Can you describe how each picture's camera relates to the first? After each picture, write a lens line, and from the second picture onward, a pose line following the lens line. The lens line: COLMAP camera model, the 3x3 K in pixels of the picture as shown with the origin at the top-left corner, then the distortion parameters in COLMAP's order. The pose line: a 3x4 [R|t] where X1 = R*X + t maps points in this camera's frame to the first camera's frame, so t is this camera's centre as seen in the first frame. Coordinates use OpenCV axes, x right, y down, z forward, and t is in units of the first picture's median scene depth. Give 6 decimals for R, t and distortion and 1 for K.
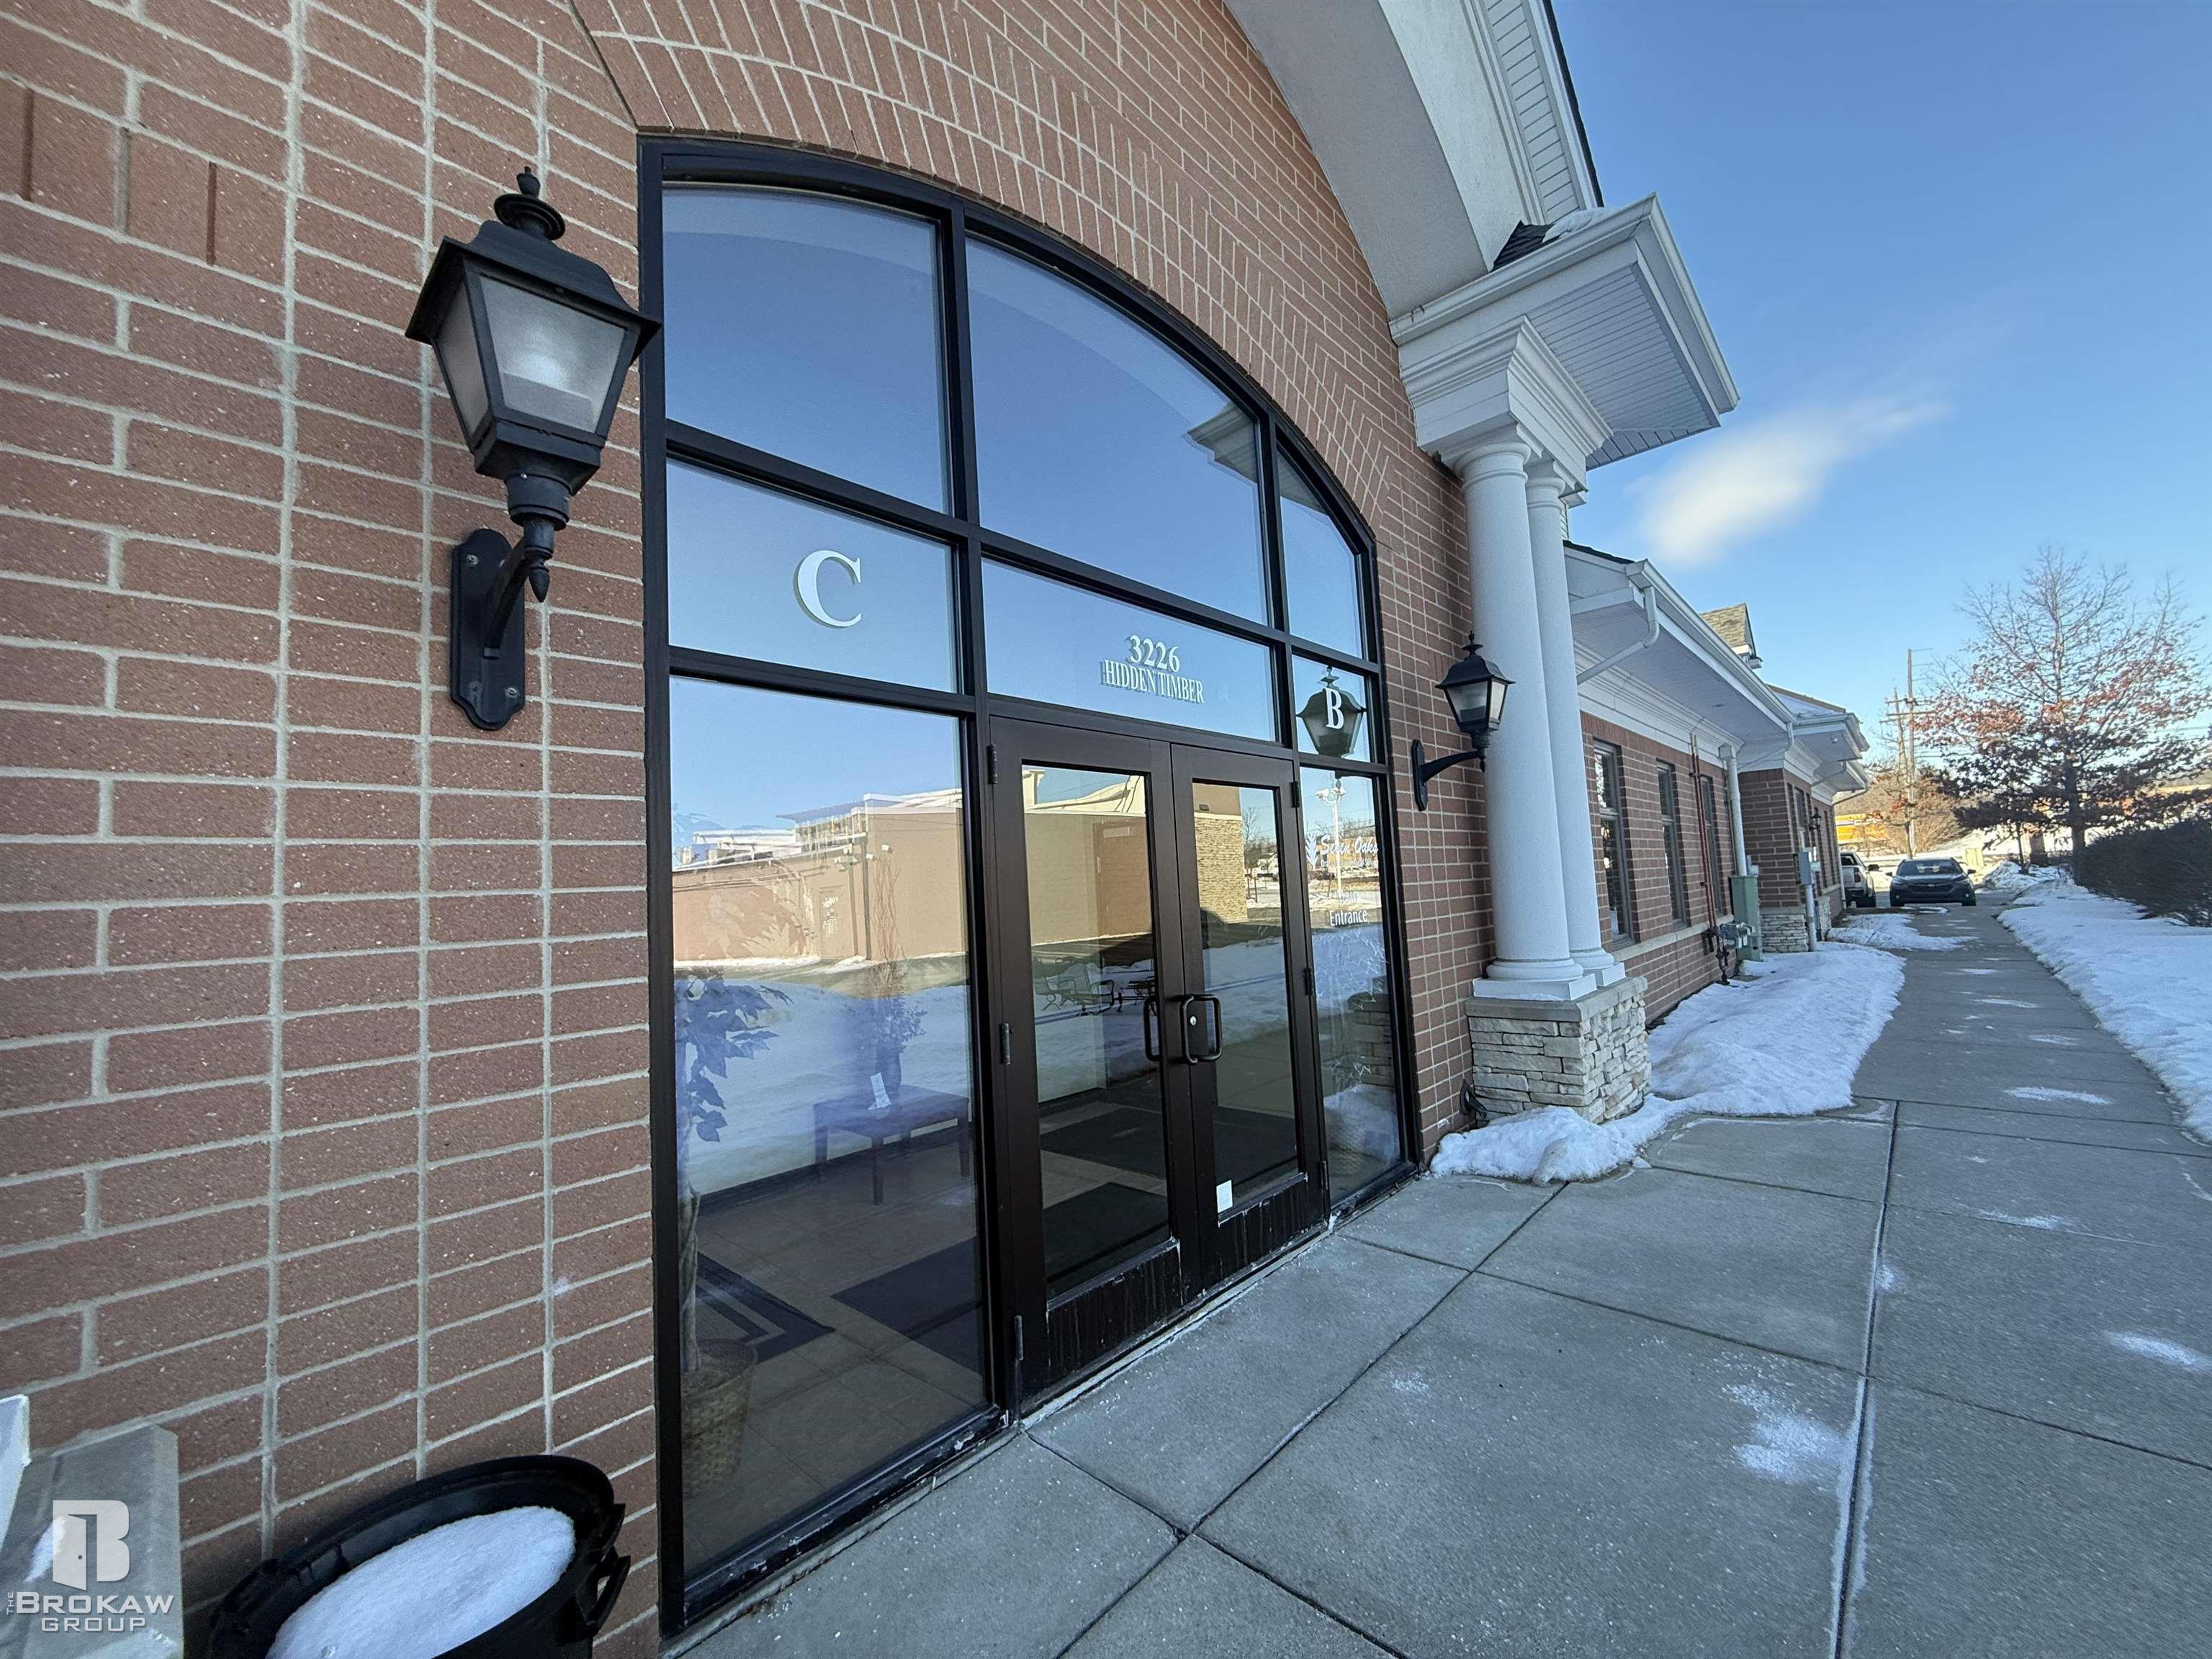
lens RADIAL K [[888.8, 0, 1106.0], [0, 888.8, 829.5], [0, 0, 1]] dist [-0.000061, -0.000016]
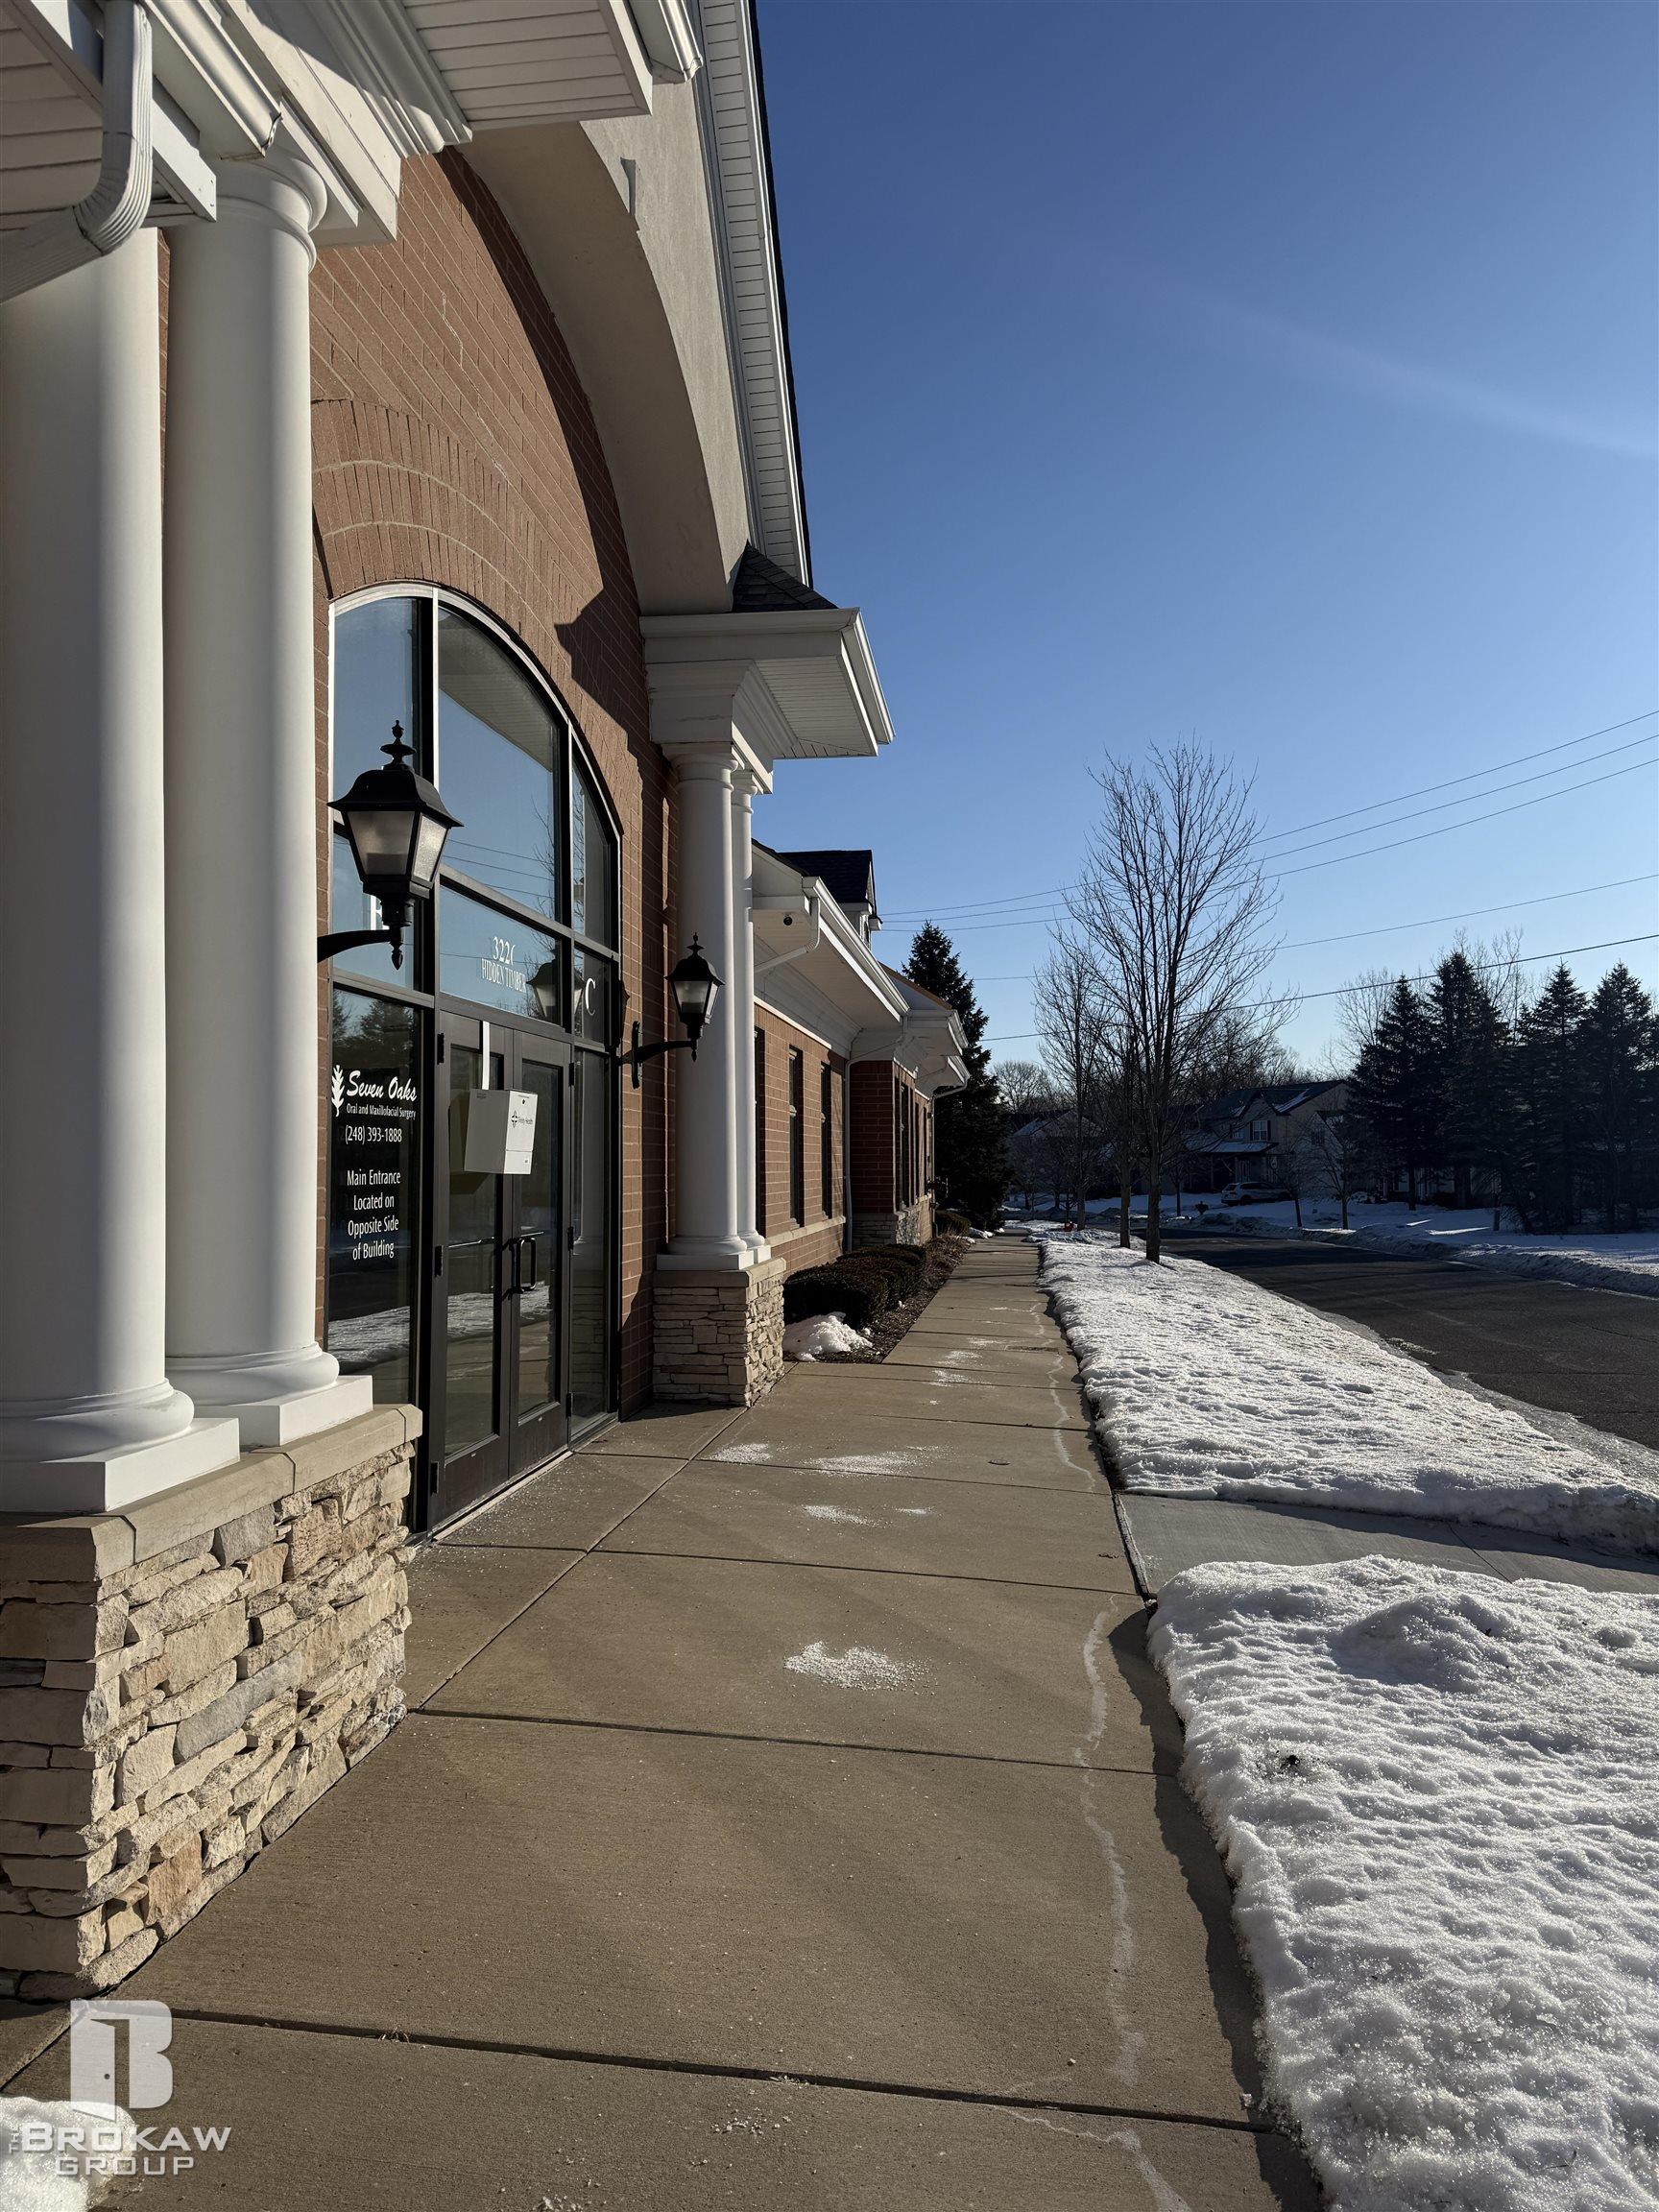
lens RADIAL K [[1530.7, 0, 829.5], [0, 1530.7, 1106.0], [0, 0, 1]] dist [0.165031, -0.000536]
pose [[0.807376, 0.058445, 0.587135, -0.509799], [-0.063107, 0.997928, -0.012557, 0.003672], [-0.586652, -0.026914, 0.809392, -0.584283]]
